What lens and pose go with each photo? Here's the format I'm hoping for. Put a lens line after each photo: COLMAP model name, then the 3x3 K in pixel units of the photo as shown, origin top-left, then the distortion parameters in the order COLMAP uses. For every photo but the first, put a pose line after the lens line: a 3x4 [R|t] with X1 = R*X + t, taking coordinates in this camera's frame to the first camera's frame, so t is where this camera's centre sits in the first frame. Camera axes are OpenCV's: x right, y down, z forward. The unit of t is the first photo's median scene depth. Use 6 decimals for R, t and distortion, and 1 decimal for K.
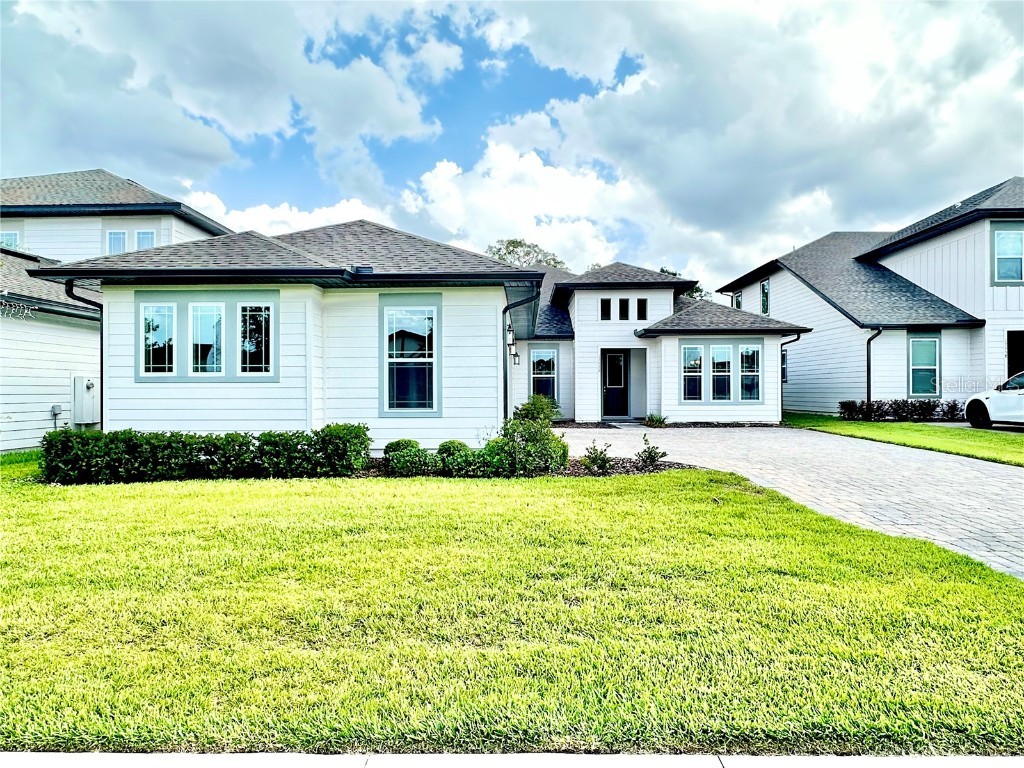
lens RADIAL K [[656.3, 0, 516.0], [0, 656.3, 387.8], [0, 0, 1]] dist [0.034597, -0.009942]
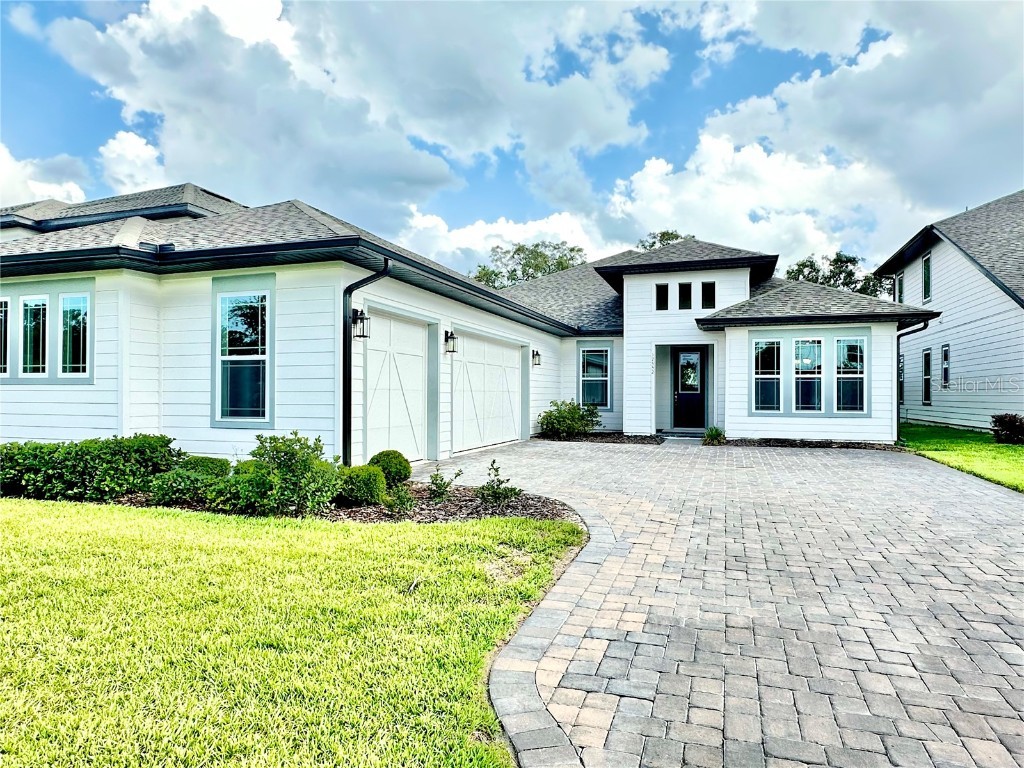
lens RADIAL K [[656.3, 0, 516.9], [0, 656.3, 386.4], [0, 0, 1]] dist [0.034597, -0.009942]
pose [[0.953858, 0.004334, -0.300225, 0.220310], [-0.006697, 0.999954, -0.006844, -0.001724], [0.300182, 0.008539, 0.953844, 0.176382]]
